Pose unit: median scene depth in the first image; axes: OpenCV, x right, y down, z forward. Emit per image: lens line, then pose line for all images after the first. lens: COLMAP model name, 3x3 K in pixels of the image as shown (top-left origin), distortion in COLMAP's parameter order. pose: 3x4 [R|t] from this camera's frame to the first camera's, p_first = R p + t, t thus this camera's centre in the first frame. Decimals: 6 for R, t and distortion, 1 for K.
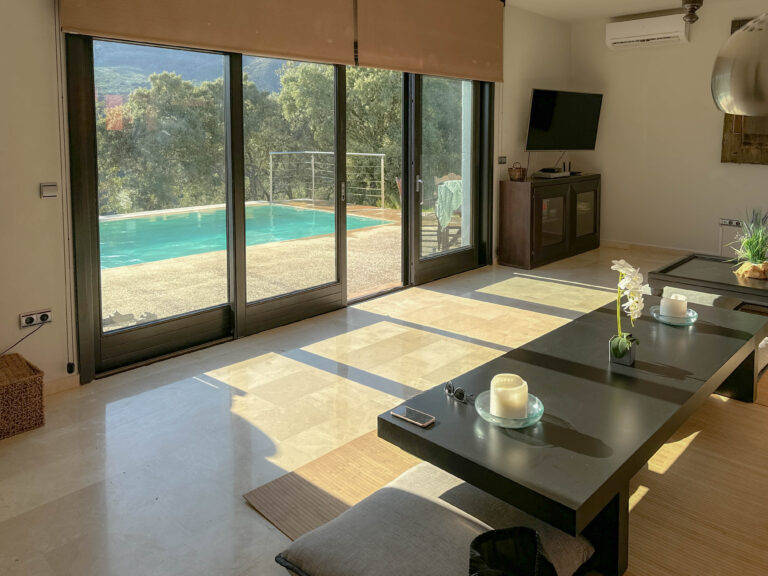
lens RADIAL K [[618.6, 0, 384.4], [0, 618.6, 265.9], [0, 0, 1]] dist [0.006062, 0.006661]
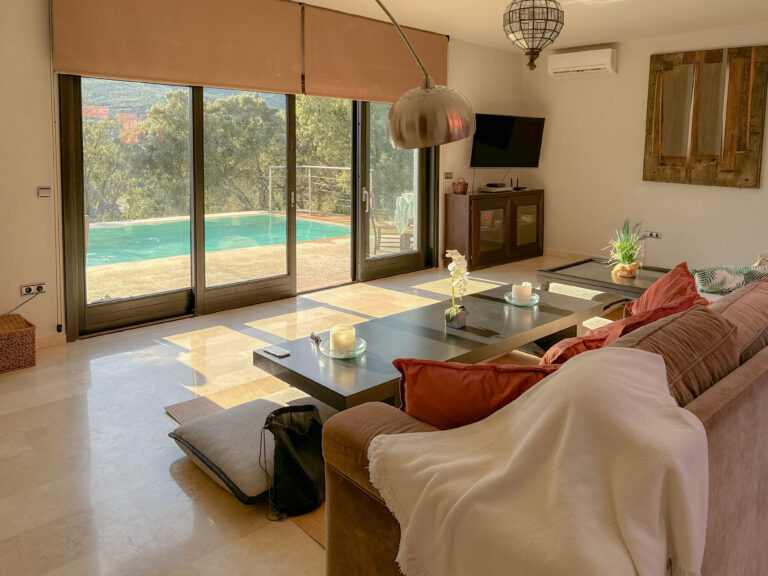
lens RADIAL K [[624.8, 0, 384.0], [0, 624.8, 288.0], [0, 0, 1]] dist [0.003622, -0.003005]
pose [[0.998714, 0.022814, -0.045279, 0.168686], [-0.022427, 0.999708, 0.009046, 0.037005], [0.045472, -0.008019, 0.998933, -0.204980]]
